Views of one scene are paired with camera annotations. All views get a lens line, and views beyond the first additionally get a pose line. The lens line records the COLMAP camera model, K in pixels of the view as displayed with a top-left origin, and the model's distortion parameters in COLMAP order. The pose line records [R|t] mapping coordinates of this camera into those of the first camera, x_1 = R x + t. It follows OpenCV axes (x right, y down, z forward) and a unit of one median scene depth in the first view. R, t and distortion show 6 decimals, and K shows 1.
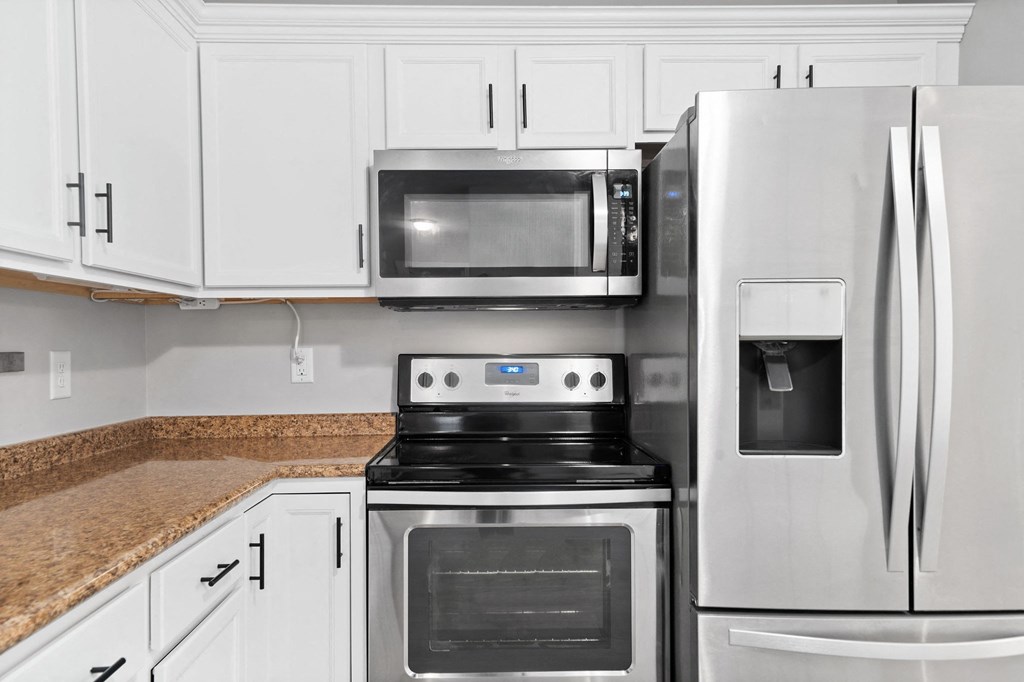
lens RADIAL K [[687.2, 0, 500.5], [0, 687.2, 344.3], [0, 0, 1]] dist [0.030549, 0.001551]
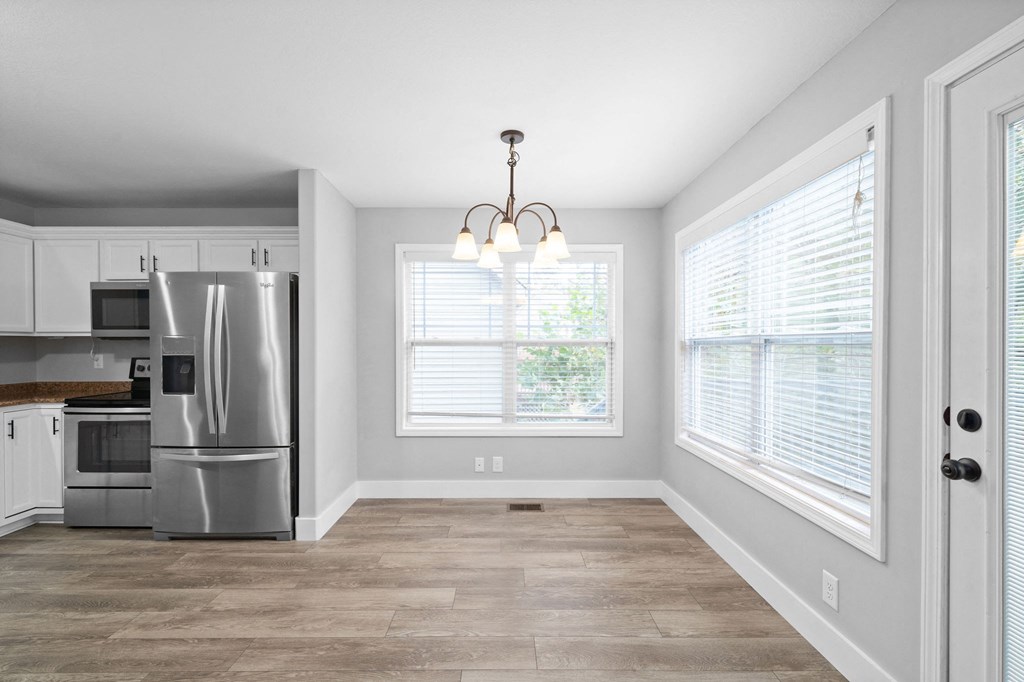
lens RADIAL K [[457.4, 0, 509.4], [0, 457.4, 349.0], [0, 0, 1]] dist [0.001927, 0.000415]
pose [[0.999433, 0.005175, -0.033256, 1.495614], [-0.004802, 0.999925, 0.011268, -0.049891], [0.033312, -0.011102, 0.999383, -0.715604]]
